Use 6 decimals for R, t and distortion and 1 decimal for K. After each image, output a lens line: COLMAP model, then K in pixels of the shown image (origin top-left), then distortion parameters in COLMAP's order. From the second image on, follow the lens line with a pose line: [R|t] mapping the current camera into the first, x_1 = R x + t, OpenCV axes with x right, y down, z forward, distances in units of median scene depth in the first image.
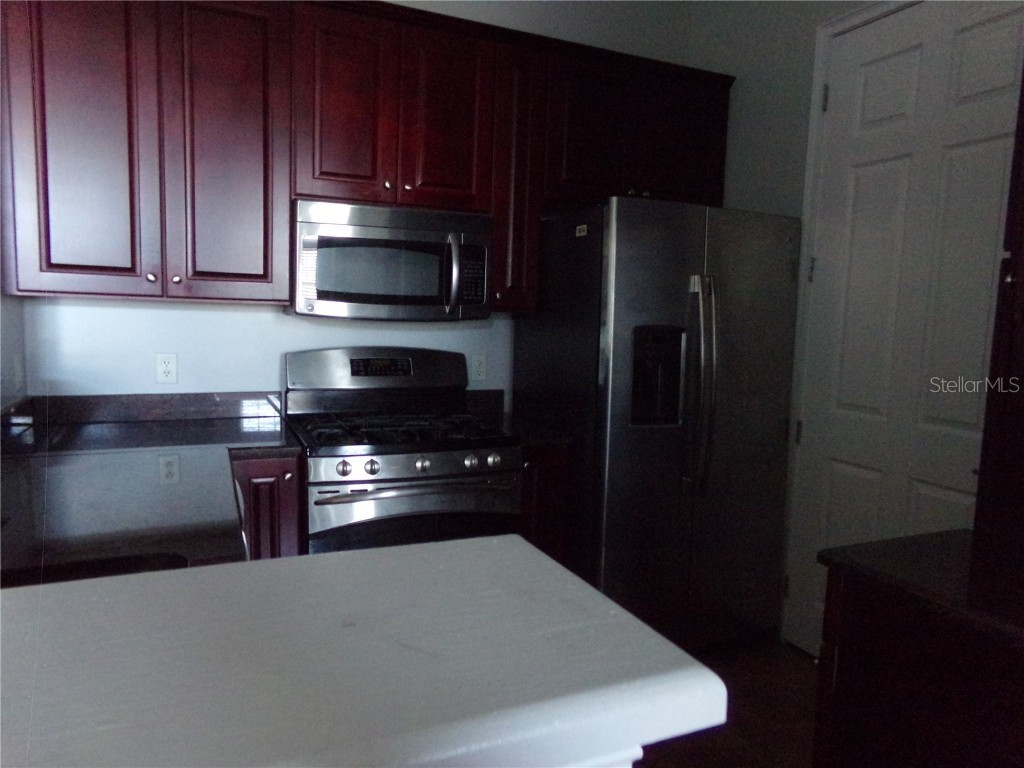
lens RADIAL K [[709.3, 0, 496.3], [0, 709.3, 390.3], [0, 0, 1]] dist [0.003185, 0.004455]
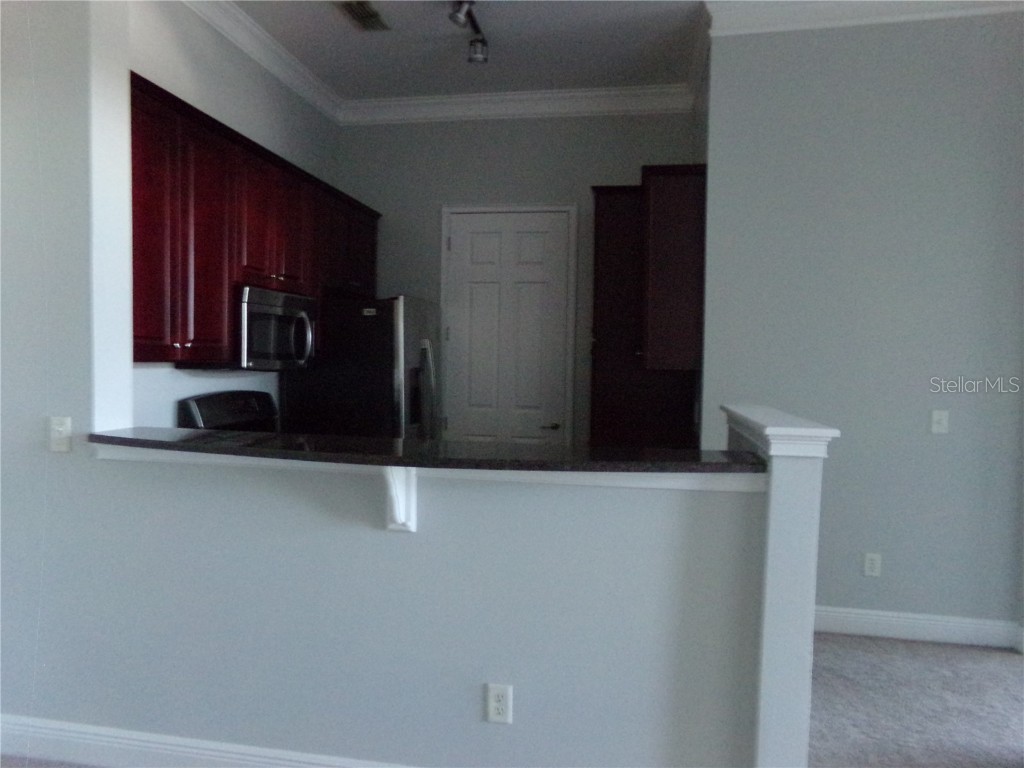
lens RADIAL K [[713.0, 0, 512.0], [0, 713.0, 384.0], [0, 0, 1]] dist [-0.046030, 0.000103]
pose [[0.566536, -0.058664, 0.821946, -1.005726], [0.092584, 0.995679, 0.007249, -0.039105], [-0.818819, 0.071992, 0.569519, -0.178126]]
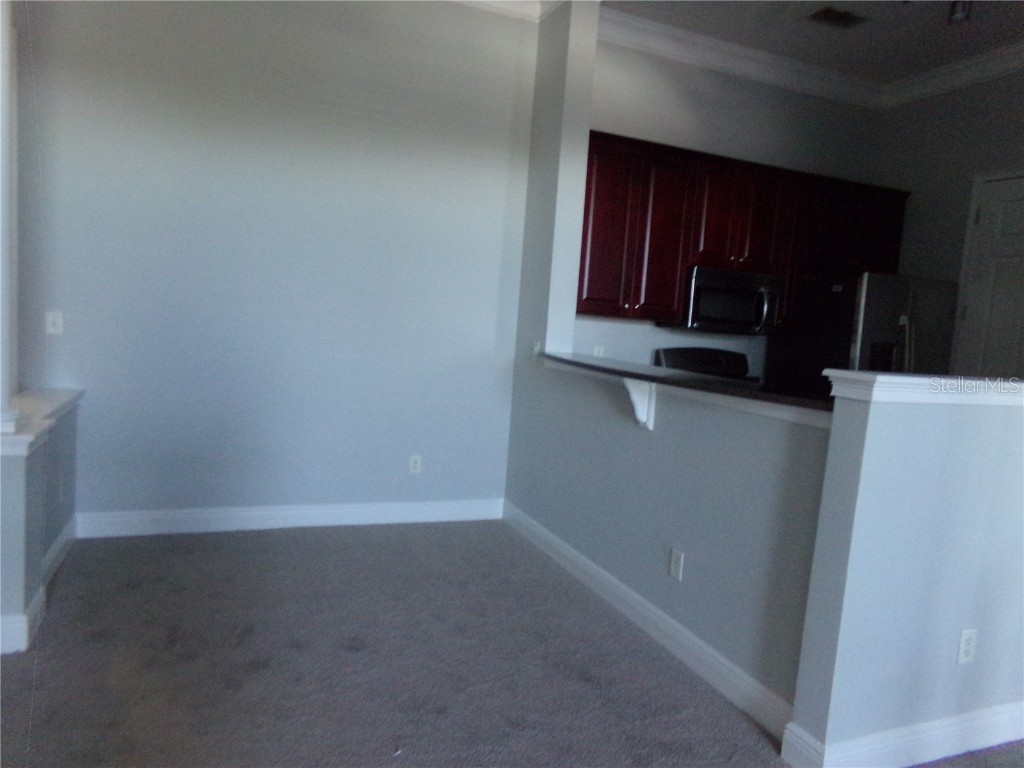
lens RADIAL K [[720.0, 0, 511.2], [0, 720.0, 359.9], [0, 0, 1]] dist [0.036075, 0.001119]
pose [[0.999160, 0.040373, -0.006966, -0.651344], [-0.040653, 0.998105, -0.046192, 0.069301], [0.005088, 0.046437, 0.998908, -0.775935]]
